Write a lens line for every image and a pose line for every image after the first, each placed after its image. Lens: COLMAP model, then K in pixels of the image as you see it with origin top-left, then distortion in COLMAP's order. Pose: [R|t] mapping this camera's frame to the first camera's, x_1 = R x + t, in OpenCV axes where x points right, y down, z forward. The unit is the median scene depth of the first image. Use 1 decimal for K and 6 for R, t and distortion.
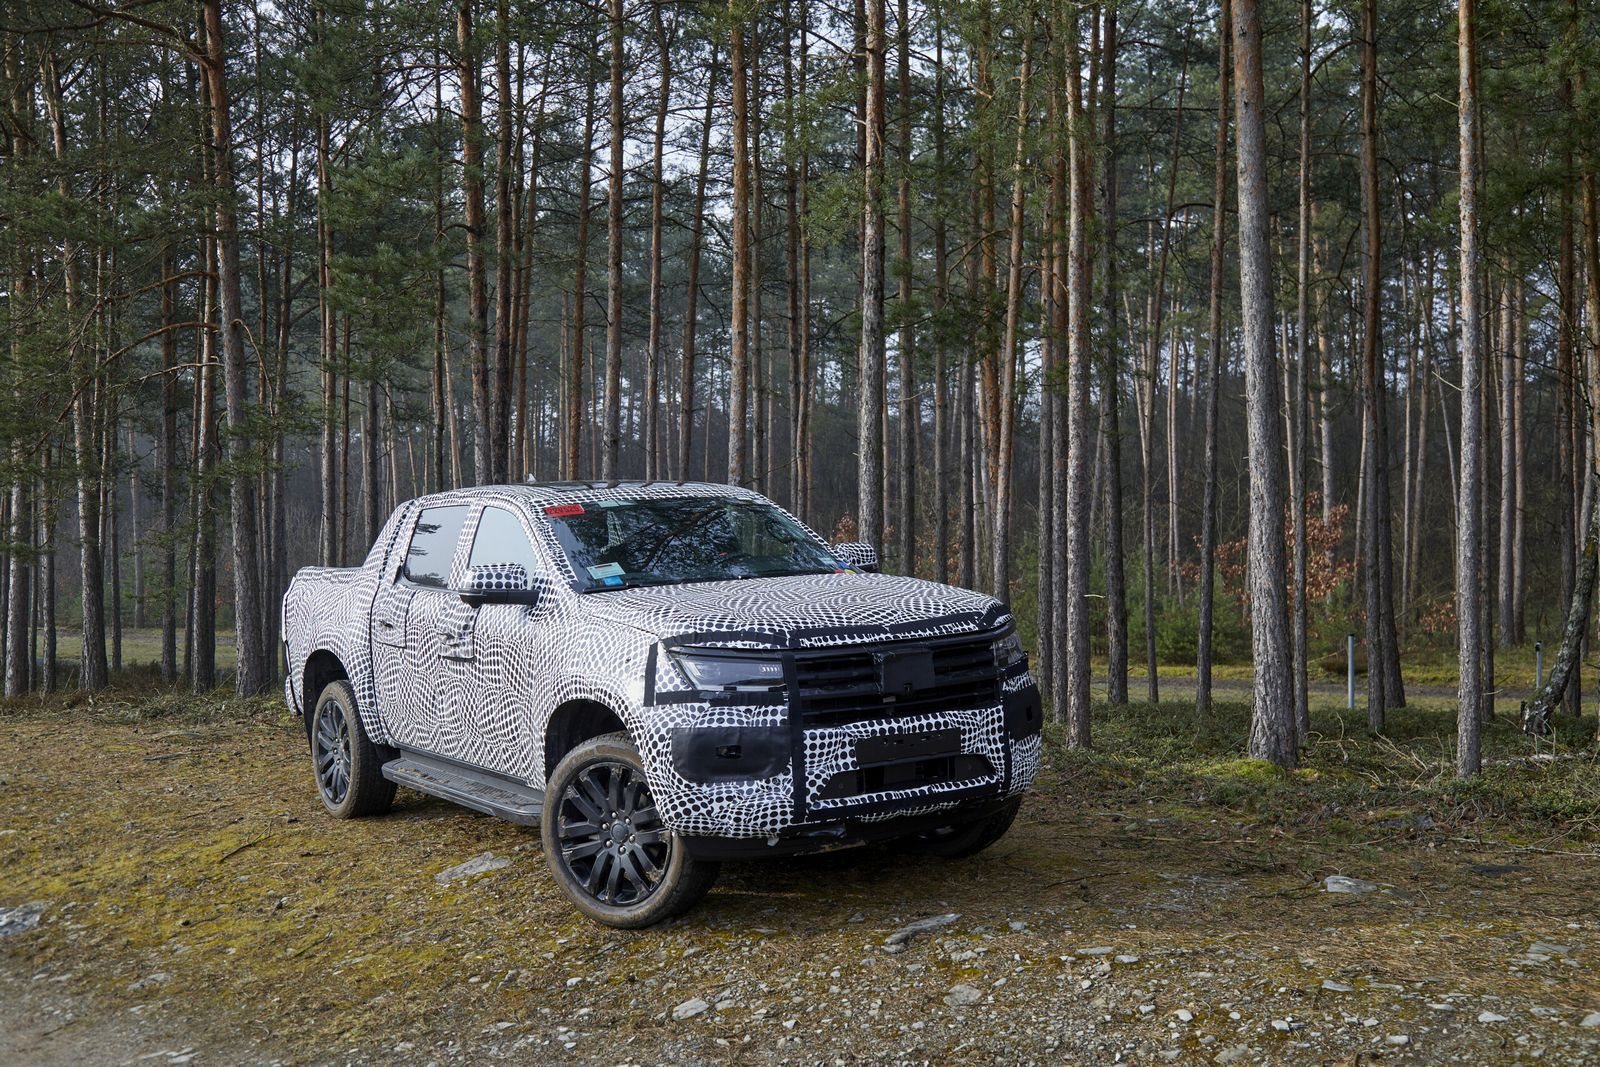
lens RADIAL K [[1785.6, 0, 823.1], [0, 1785.6, 535.1], [0, 0, 1]] dist [0.011076, 0.008545]
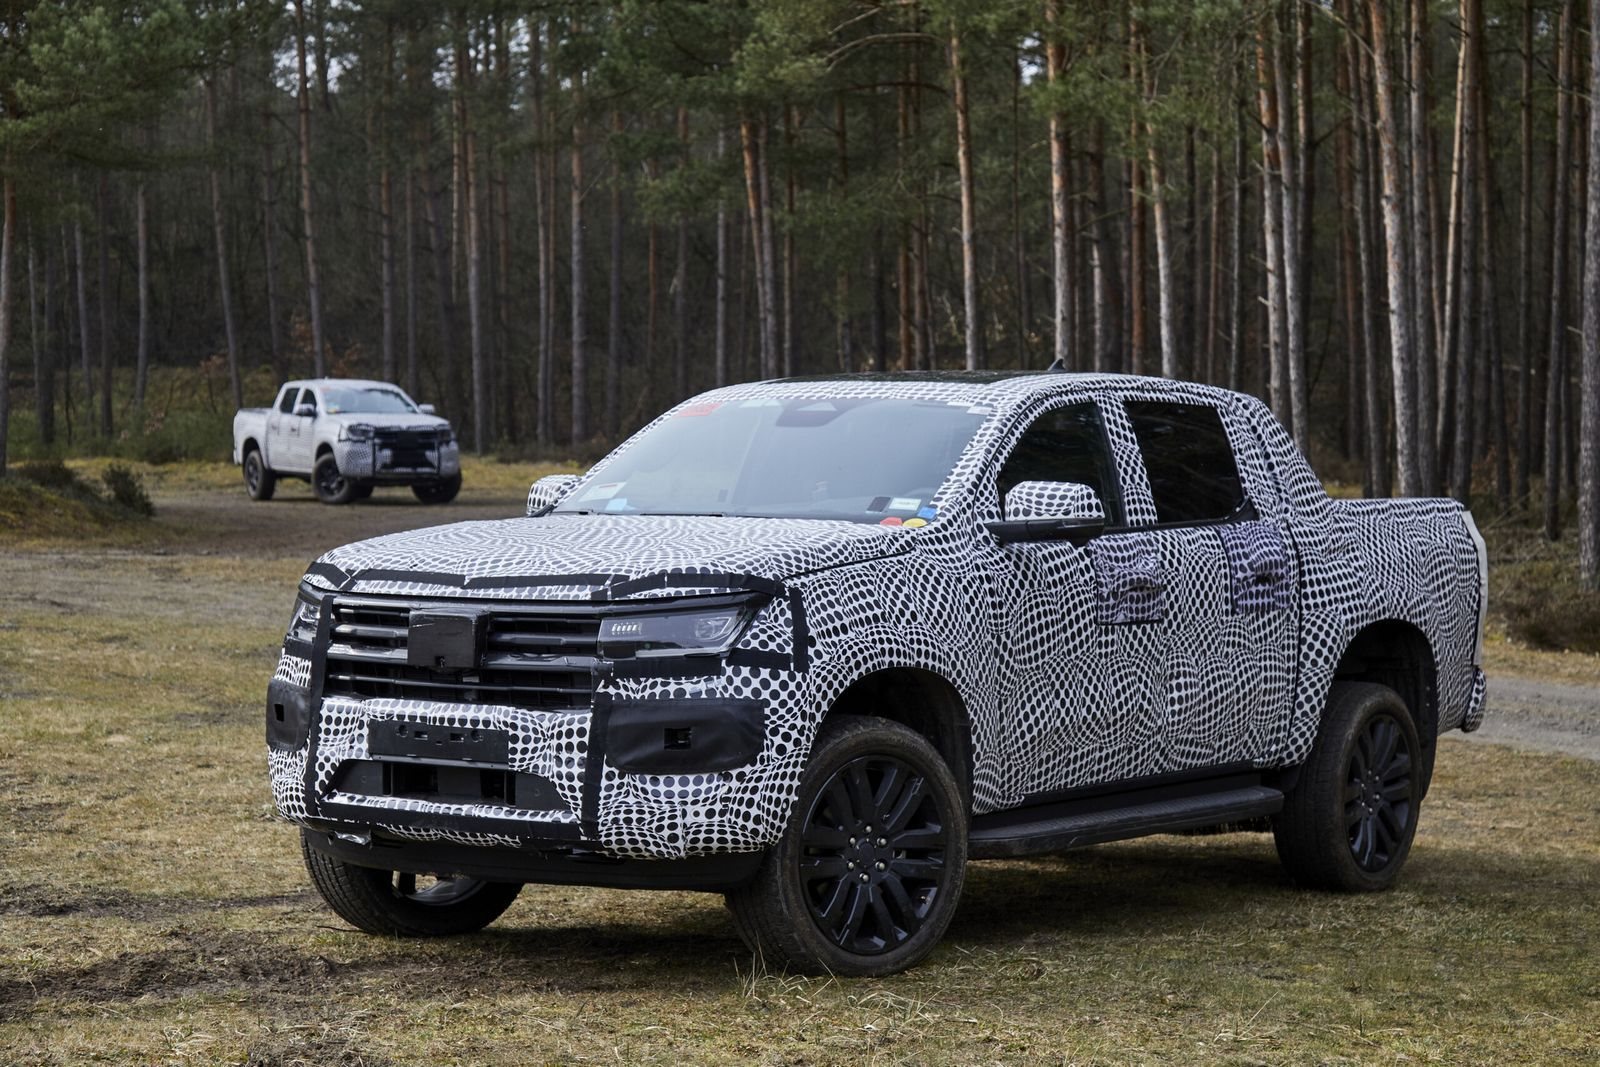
lens RADIAL K [[3615.4, 0, 805.0], [0, 3615.4, 621.6], [0, 0, 1]] dist [0.105906, 0.114549]
pose [[0.373339, 0.085089, -0.923784, 1.487325], [-0.044561, 0.996280, 0.073758, -0.046690], [0.926624, 0.013628, 0.375742, 0.599349]]
